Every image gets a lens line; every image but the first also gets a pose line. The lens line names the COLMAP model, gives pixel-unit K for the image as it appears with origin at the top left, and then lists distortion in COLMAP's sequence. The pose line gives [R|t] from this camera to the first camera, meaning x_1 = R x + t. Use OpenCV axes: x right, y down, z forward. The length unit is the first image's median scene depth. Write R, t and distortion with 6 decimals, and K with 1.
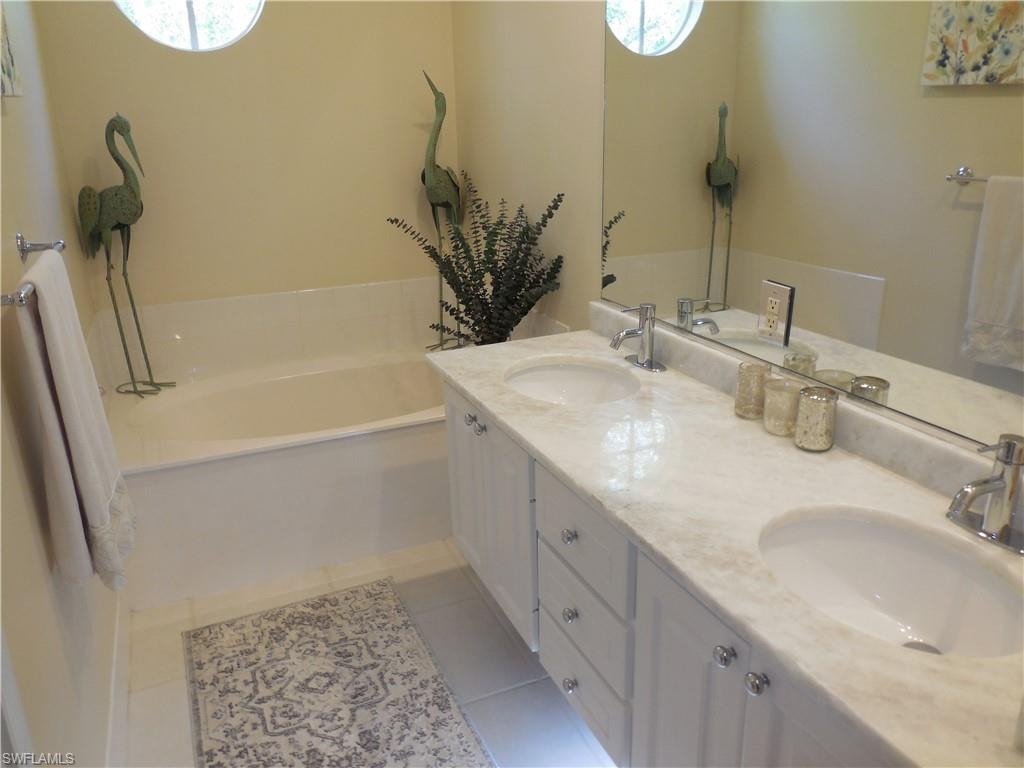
lens RADIAL K [[779.4, 0, 513.5], [0, 779.4, 387.5], [0, 0, 1]] dist [-0.003278, 0.001919]
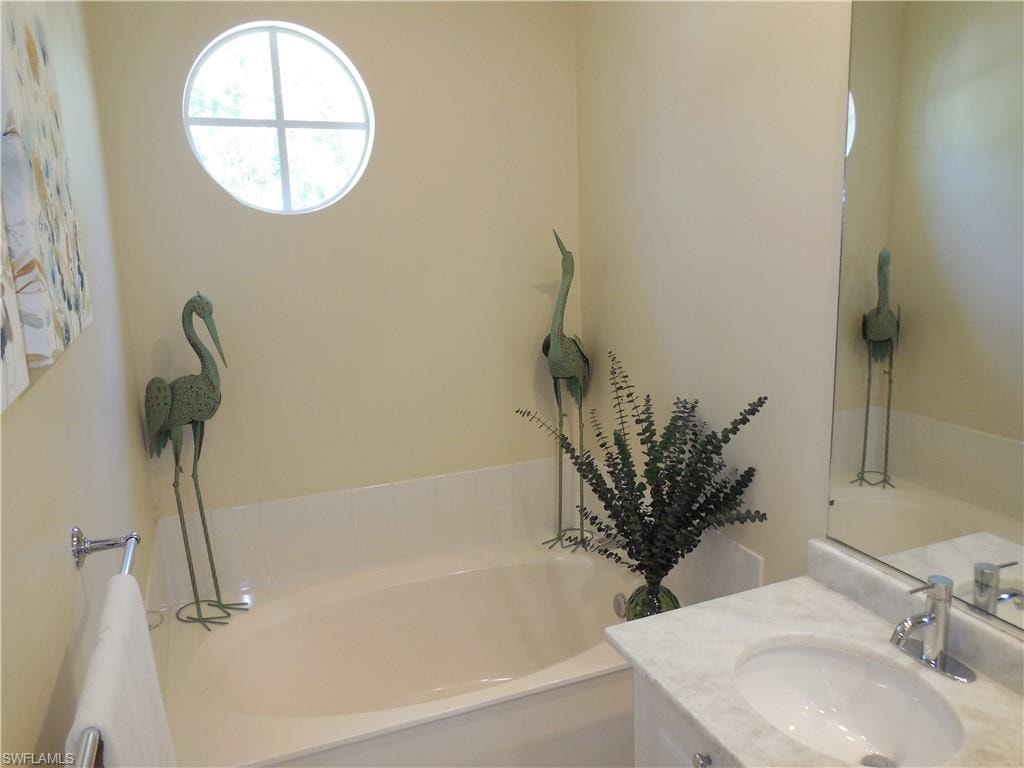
lens RADIAL K [[779.4, 0, 511.6], [0, 779.4, 380.8], [0, 0, 1]] dist [-0.003278, 0.001919]
pose [[0.999005, -0.010852, -0.043248, -0.132555], [0.005165, 0.991566, -0.129500, -0.142918], [0.044289, 0.129148, 0.990636, 0.192861]]
